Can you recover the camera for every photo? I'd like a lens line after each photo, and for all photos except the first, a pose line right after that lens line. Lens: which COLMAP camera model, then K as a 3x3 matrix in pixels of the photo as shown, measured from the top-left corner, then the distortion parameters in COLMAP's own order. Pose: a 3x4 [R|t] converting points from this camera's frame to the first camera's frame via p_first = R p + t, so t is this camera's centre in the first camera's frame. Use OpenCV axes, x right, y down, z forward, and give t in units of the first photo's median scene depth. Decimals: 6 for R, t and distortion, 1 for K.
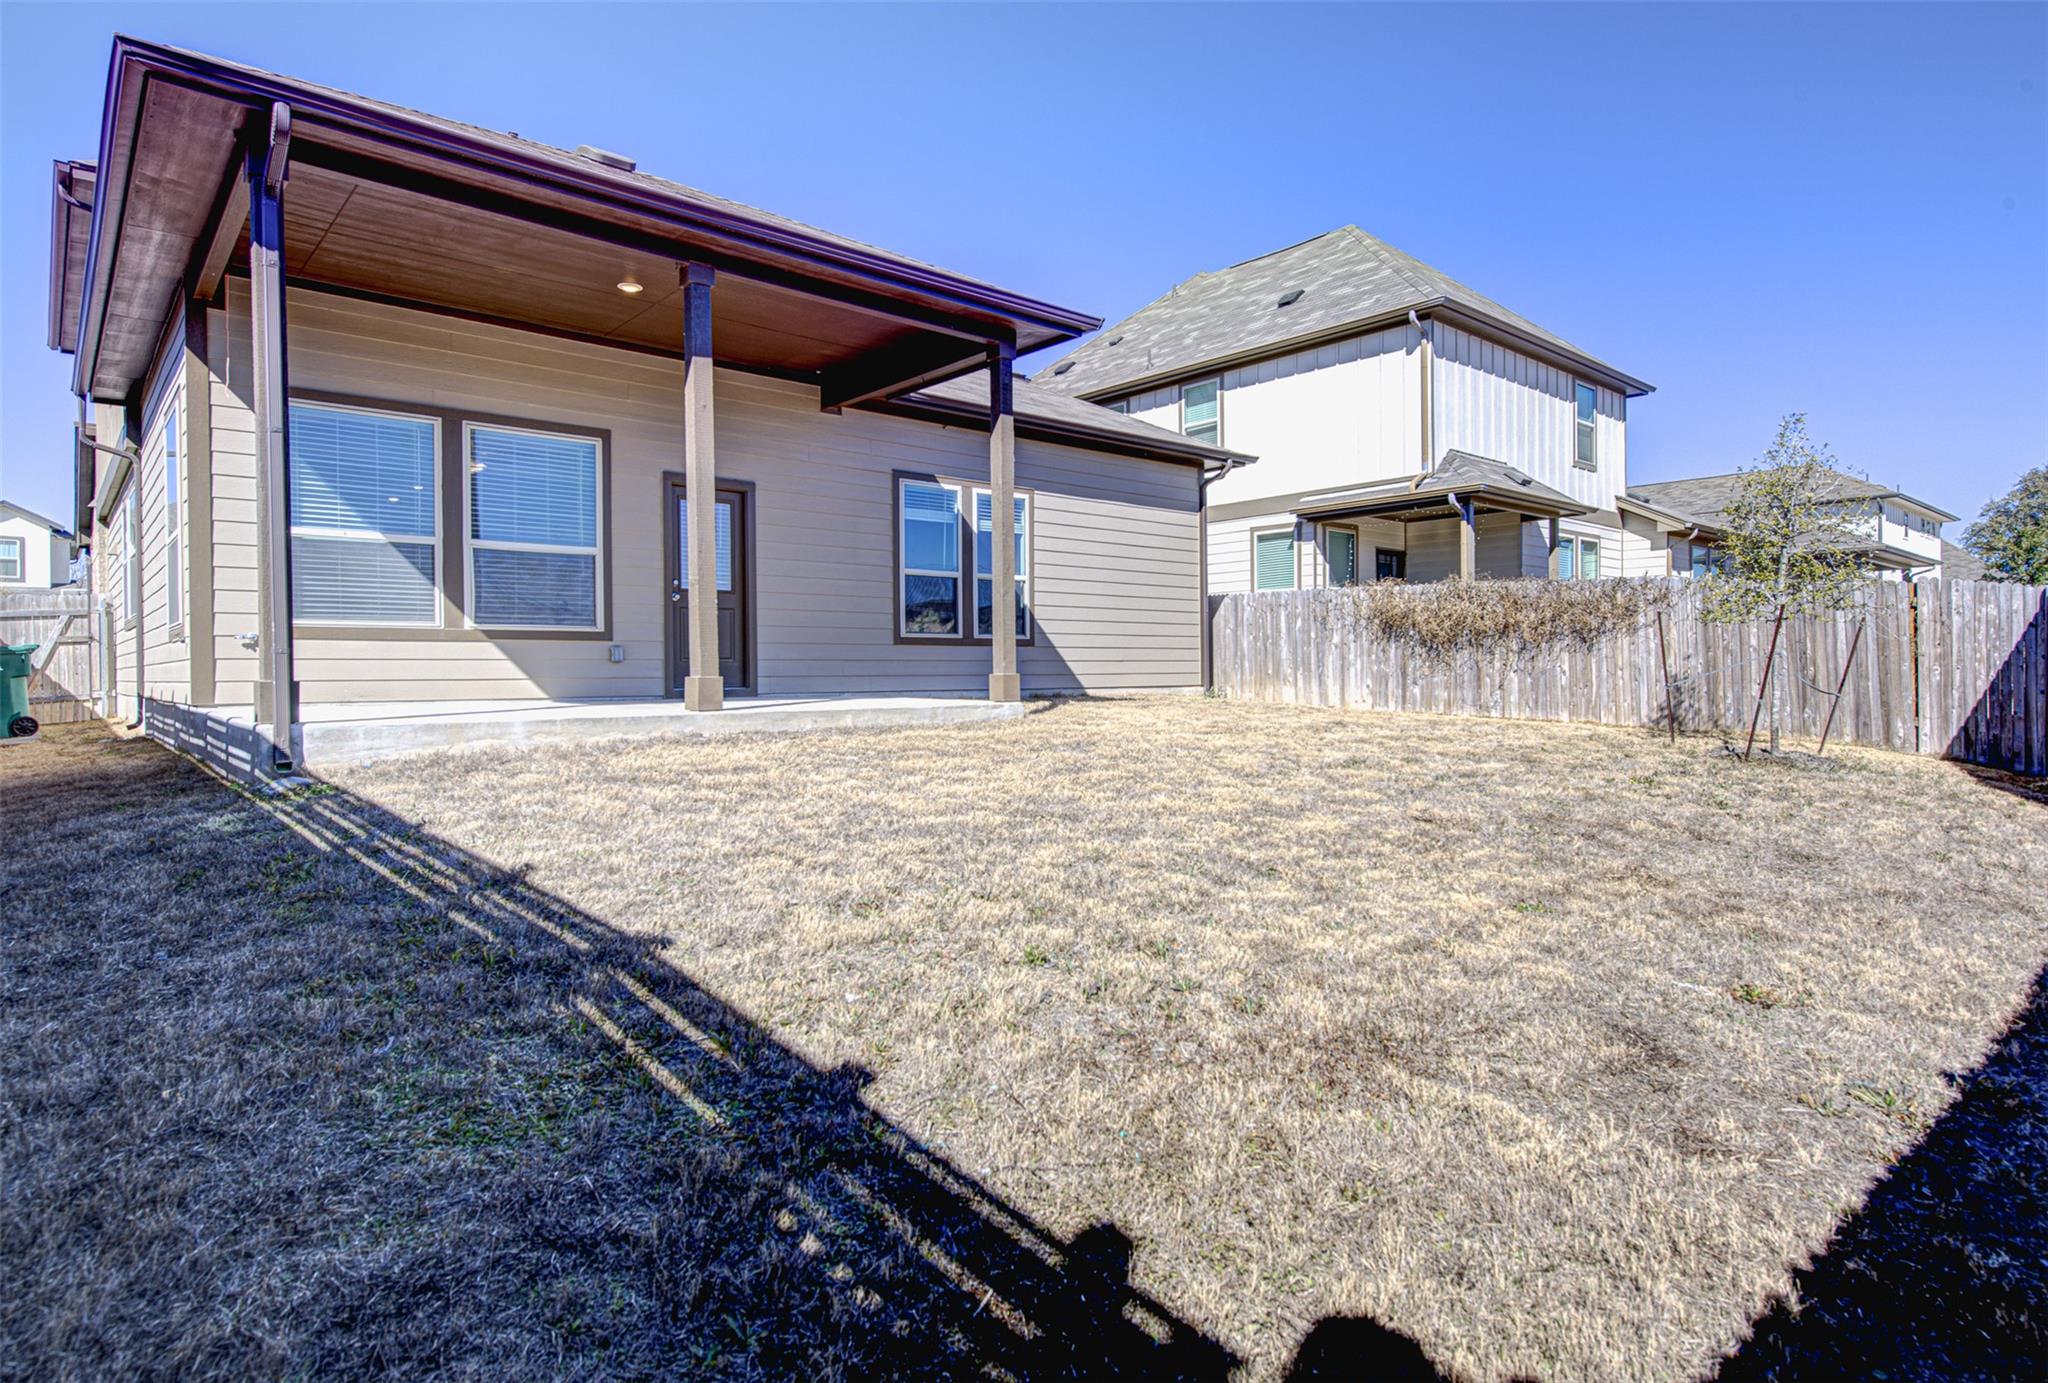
lens RADIAL K [[1111.2, 0, 1016.9], [0, 1111.2, 683.6], [0, 0, 1]] dist [-0.001847, 0.000337]
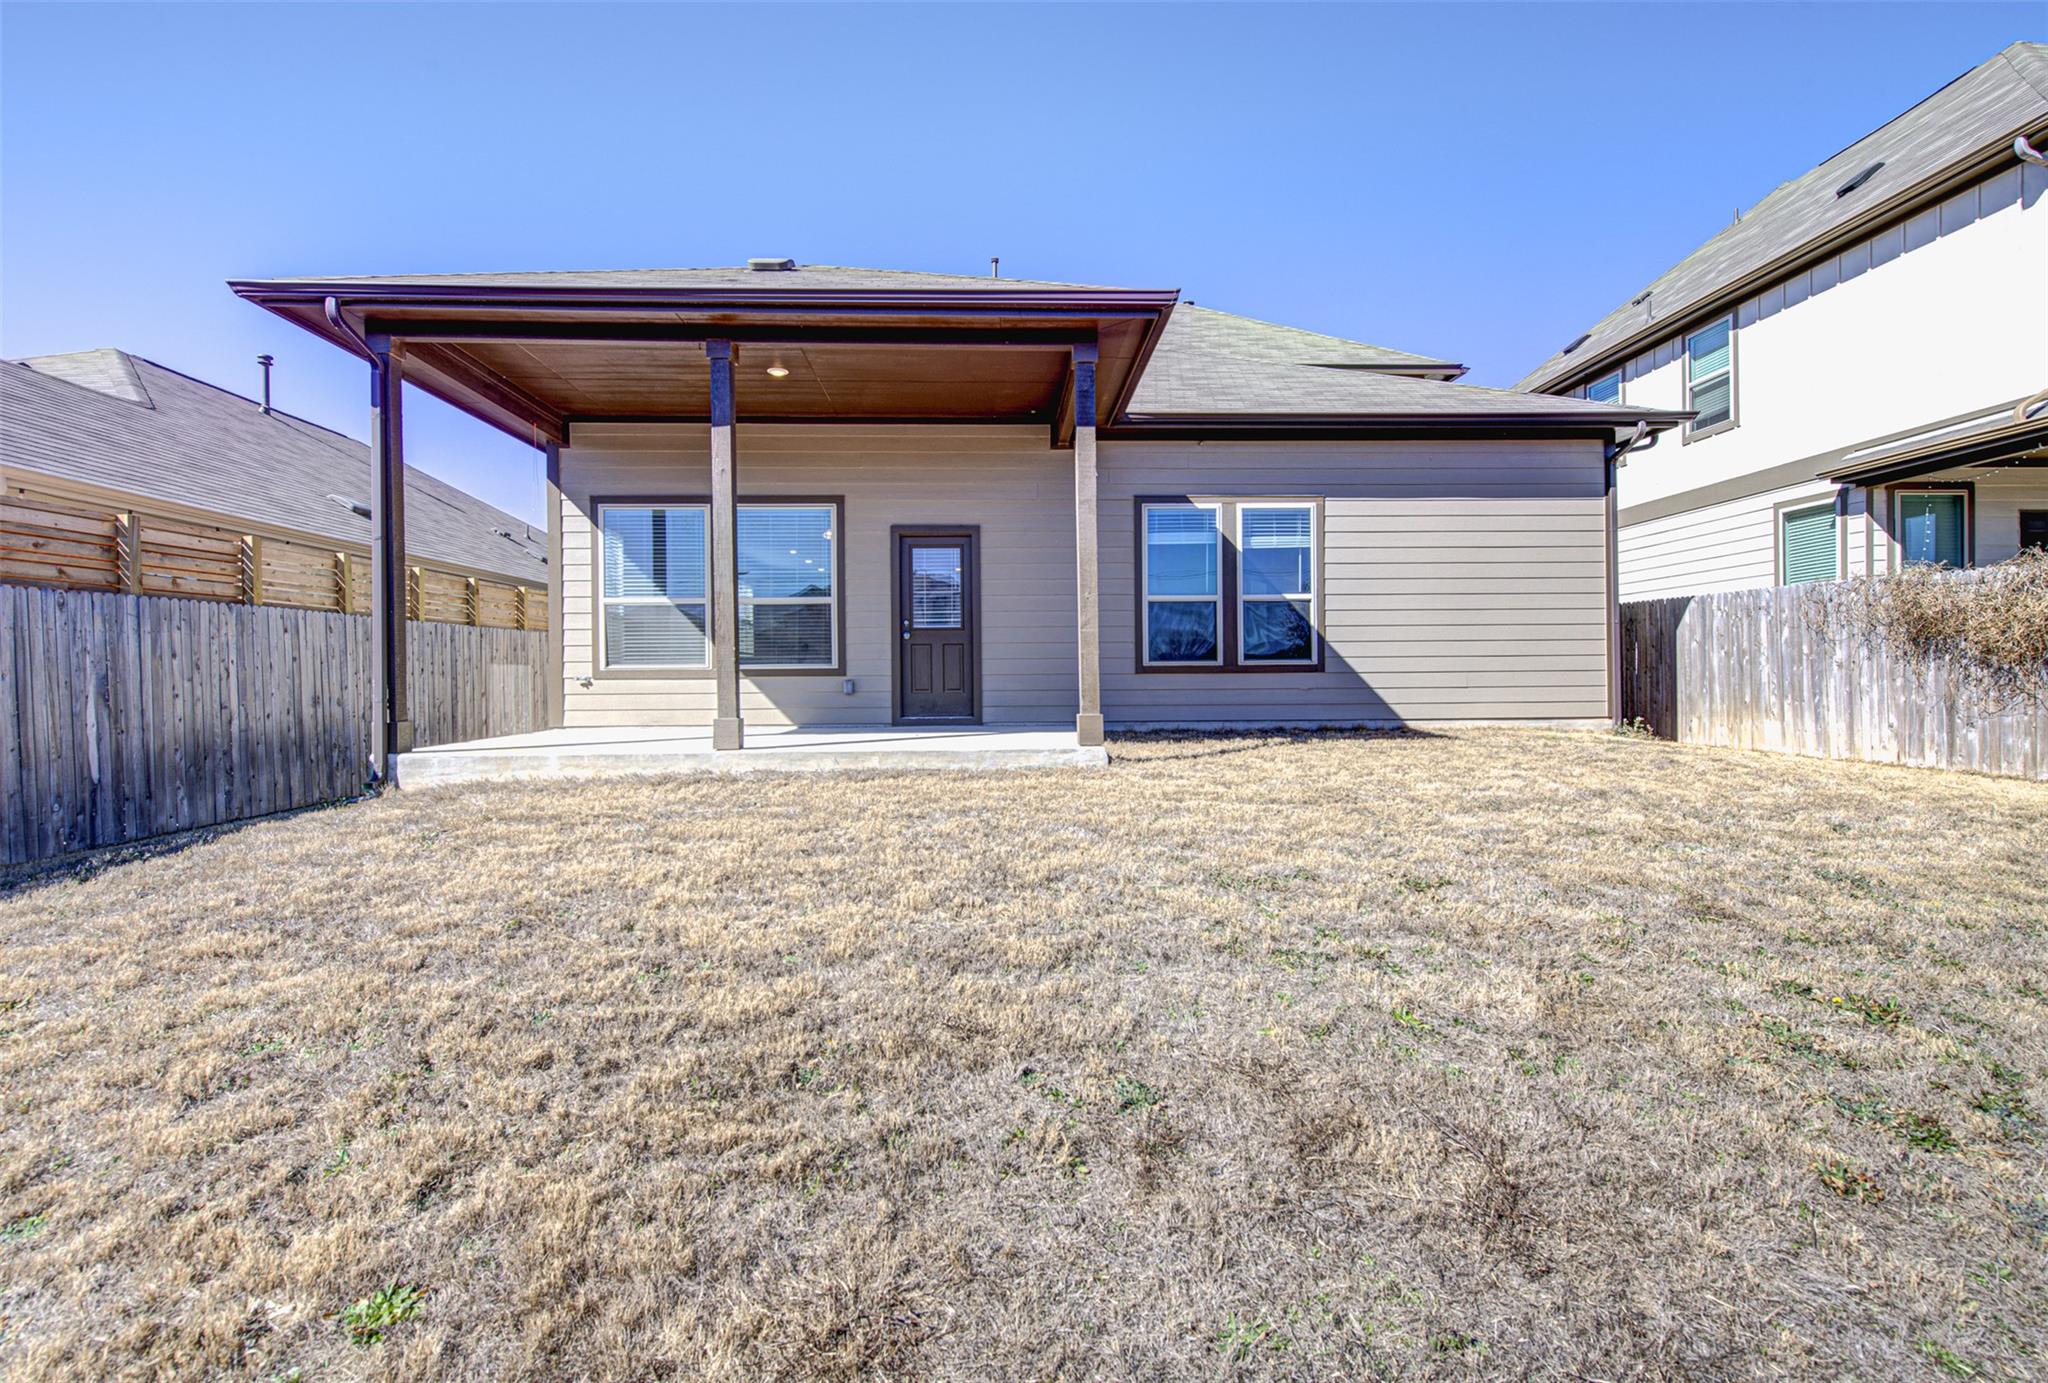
lens RADIAL K [[930.7, 0, 1032.0], [0, 930.7, 680.3], [0, 0, 1]] dist [0.003520, -0.001049]
pose [[0.778925, 0.001663, -0.627115, 0.276524], [-0.004237, 0.999988, -0.002610, -0.022087], [0.627103, 0.004690, 0.778922, 0.249980]]
